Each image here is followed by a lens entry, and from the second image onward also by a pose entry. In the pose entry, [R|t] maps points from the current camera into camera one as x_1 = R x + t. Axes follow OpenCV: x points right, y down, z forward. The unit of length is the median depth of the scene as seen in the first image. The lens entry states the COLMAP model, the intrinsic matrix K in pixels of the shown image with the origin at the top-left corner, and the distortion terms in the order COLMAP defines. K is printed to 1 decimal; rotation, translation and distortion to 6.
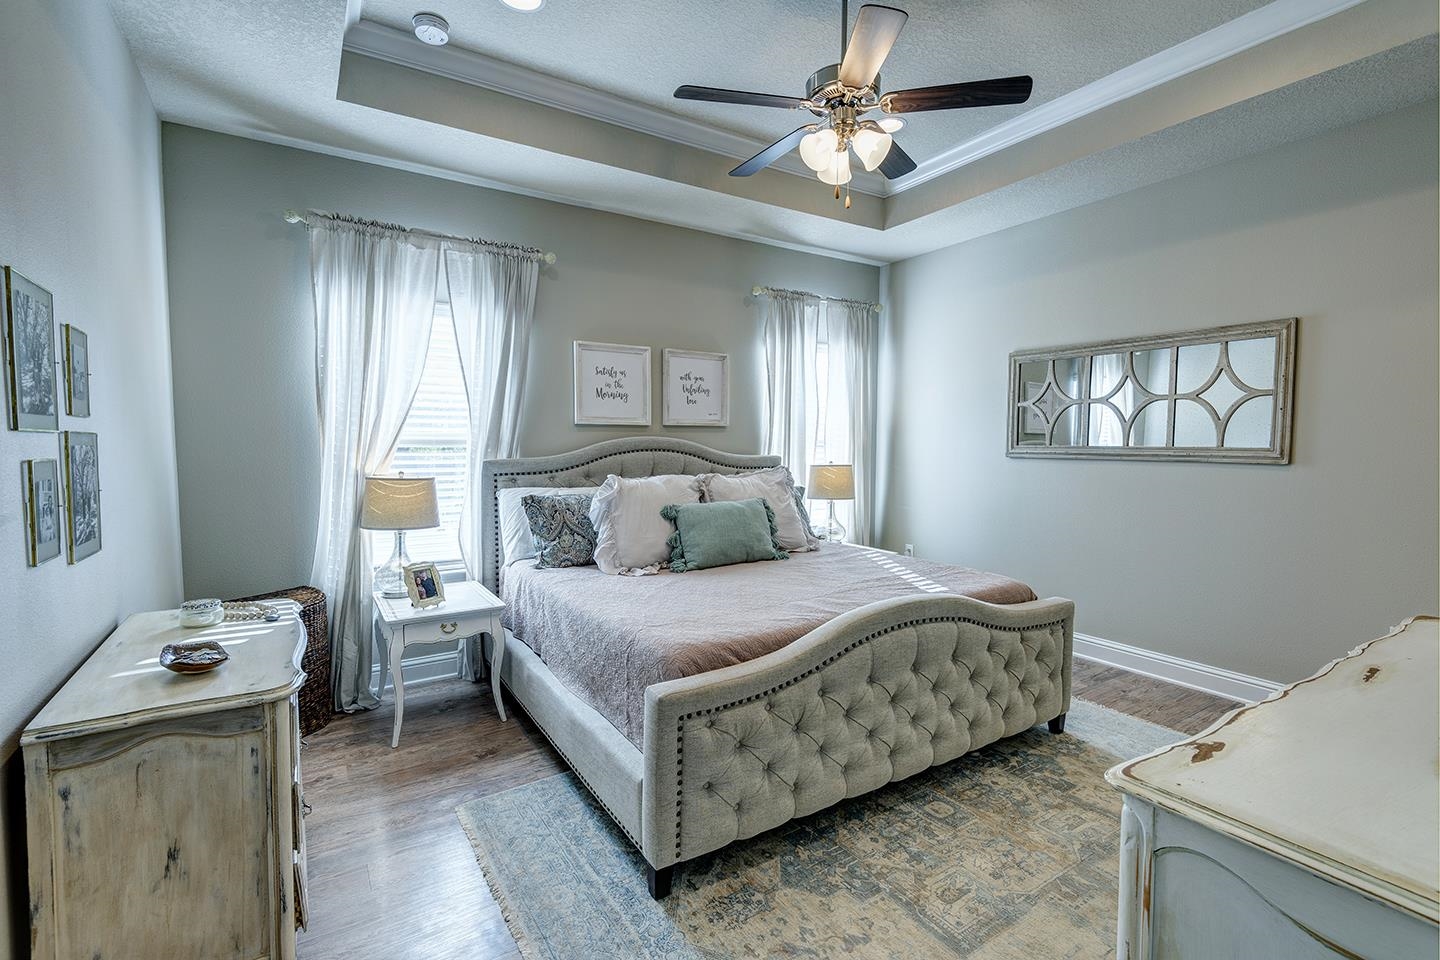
lens RADIAL K [[655.9, 0, 720.0], [0, 655.9, 480.0], [0, 0, 1]] dist [0.016815, -0.000170]
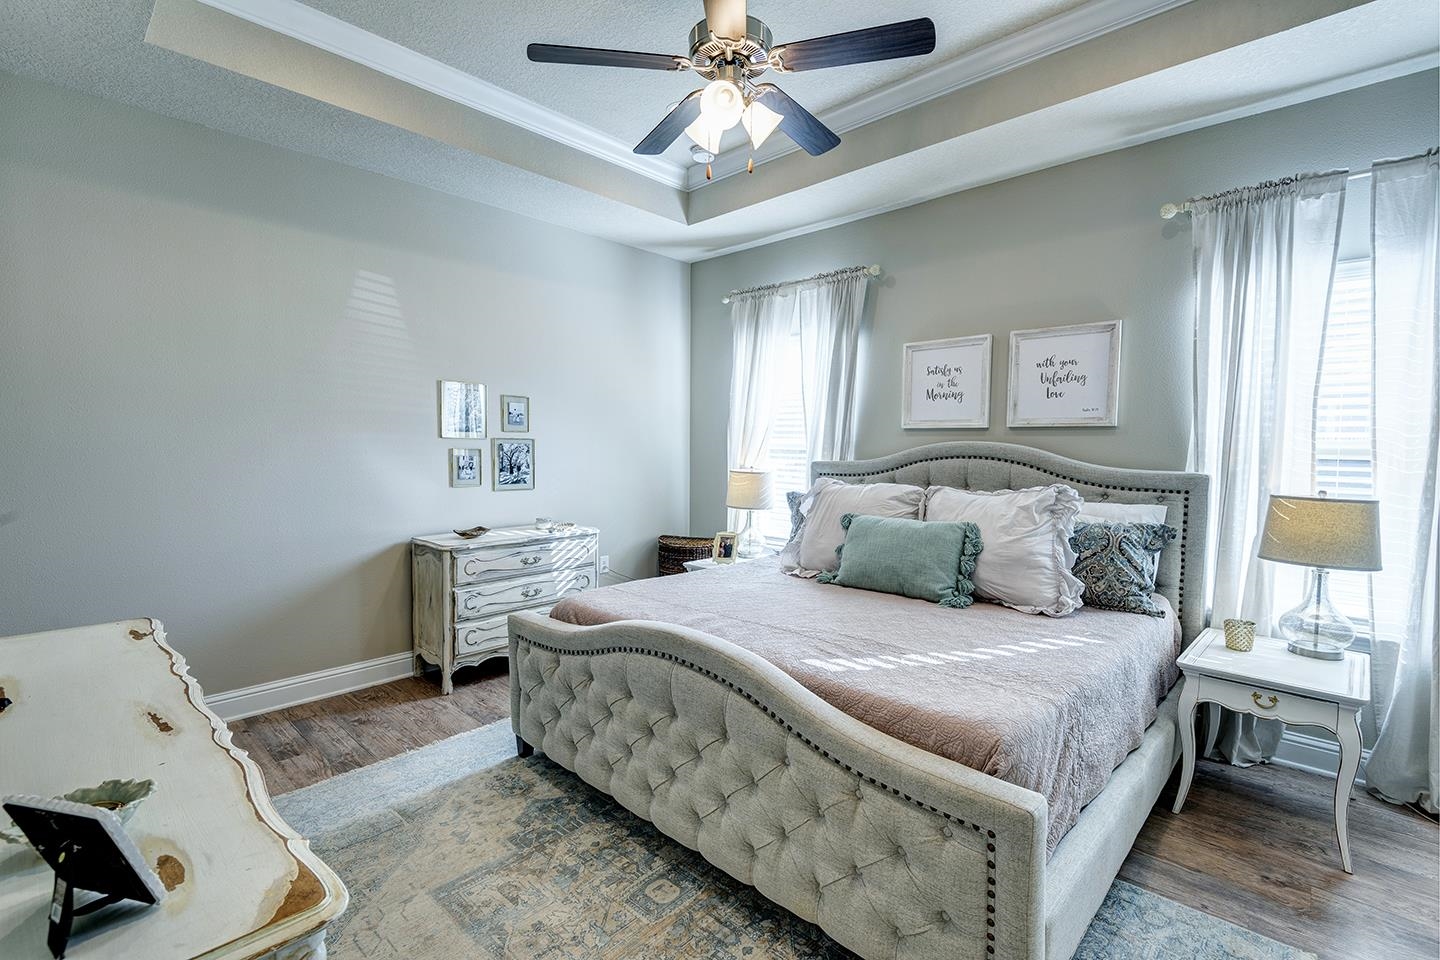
lens RADIAL K [[650.3, 0, 720.0], [0, 650.3, 480.0], [0, 0, 1]] dist [-0.000274, -0.000455]
pose [[0.236764, 0.054624, -0.970030, 0.627941], [-0.069903, 0.996788, 0.039069, -0.026236], [0.969049, 0.058558, 0.239822, 0.484279]]
